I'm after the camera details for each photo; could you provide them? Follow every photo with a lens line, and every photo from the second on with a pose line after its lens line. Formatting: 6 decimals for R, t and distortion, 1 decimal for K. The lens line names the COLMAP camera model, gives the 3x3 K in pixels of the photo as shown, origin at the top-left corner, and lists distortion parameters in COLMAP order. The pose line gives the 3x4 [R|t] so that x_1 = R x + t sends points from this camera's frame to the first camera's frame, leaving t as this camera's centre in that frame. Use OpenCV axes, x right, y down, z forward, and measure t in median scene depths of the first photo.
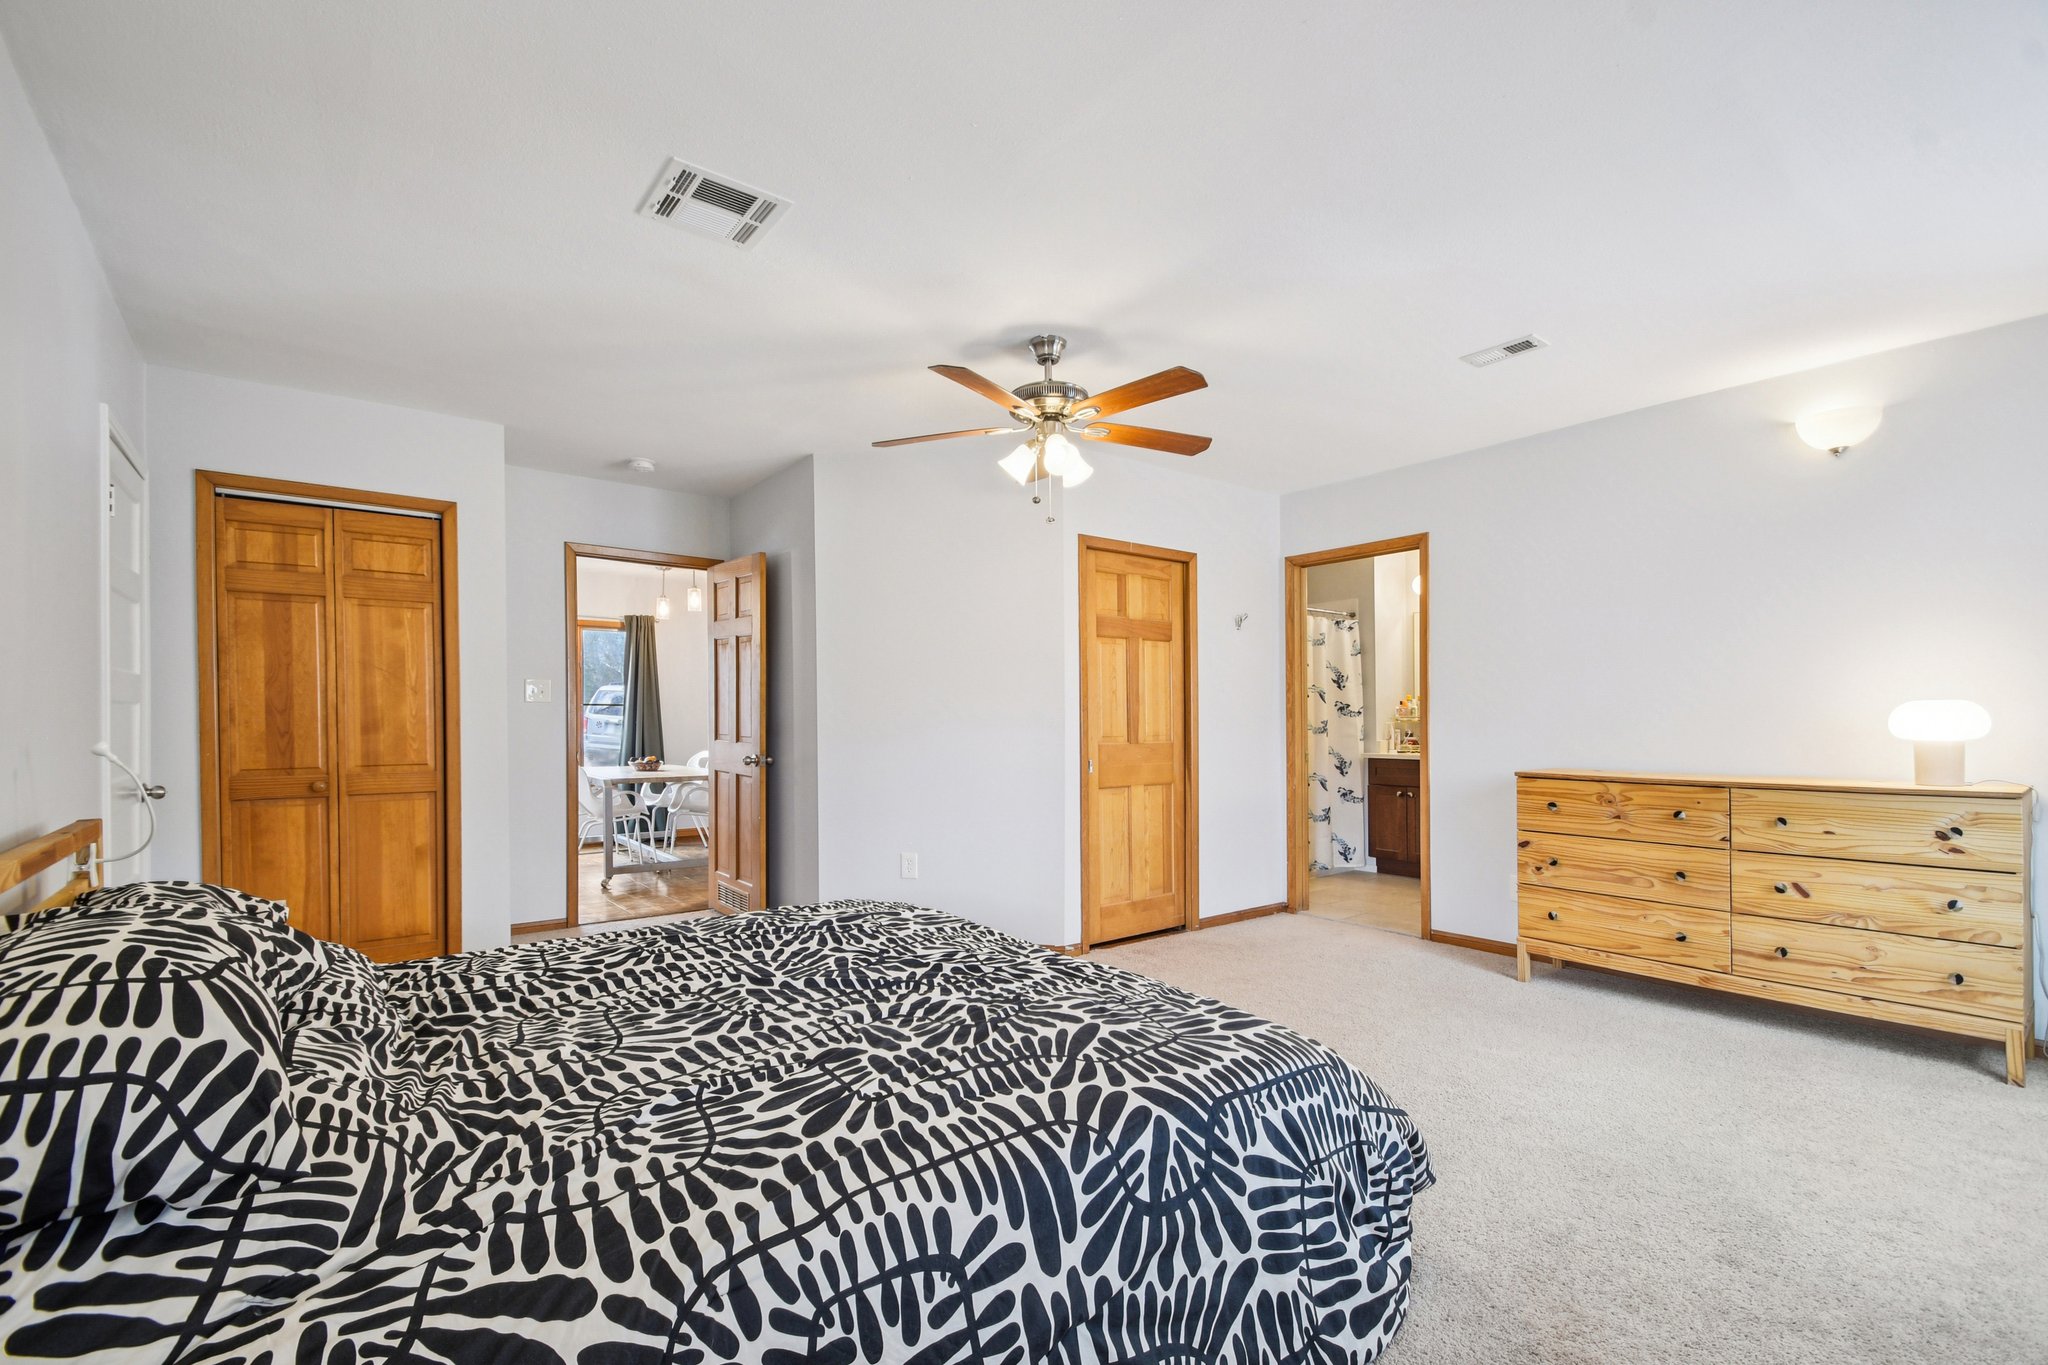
lens RADIAL K [[895.9, 0, 1024.5], [0, 895.9, 714.4], [0, 0, 1]] dist [-0.000584, -0.007246]
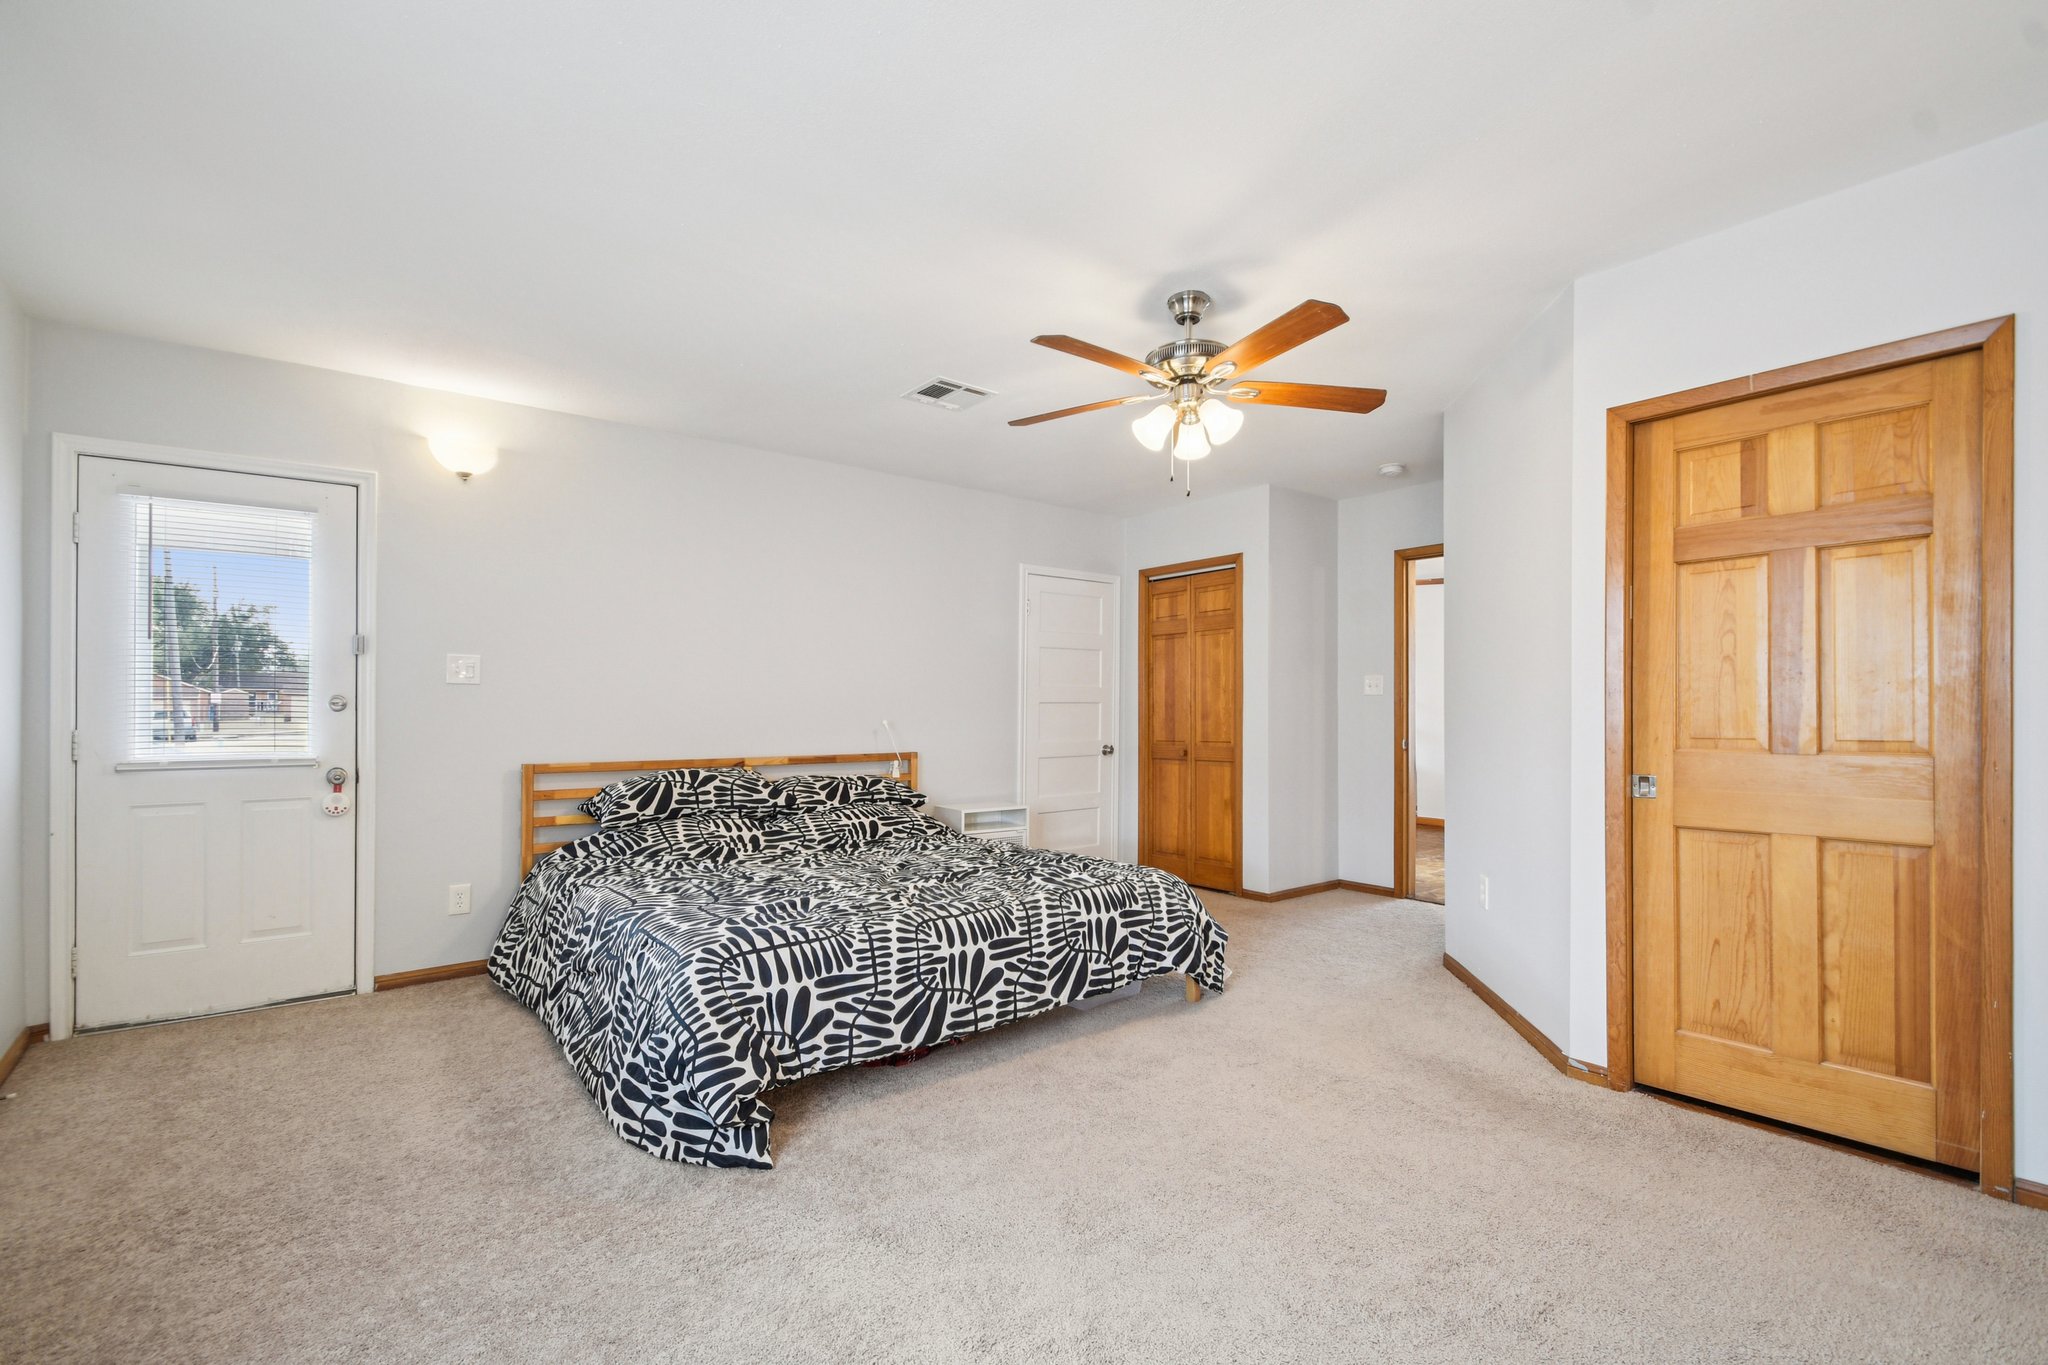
lens RADIAL K [[895.9, 0, 1024.5], [0, 895.9, 714.4], [0, 0, 1]] dist [-0.000584, -0.007246]
pose [[0.018616, 0.003133, -0.999822, 0.839924], [0.010532, 0.999939, 0.003329, 0.003888], [0.999771, -0.010592, 0.018582, 0.726851]]
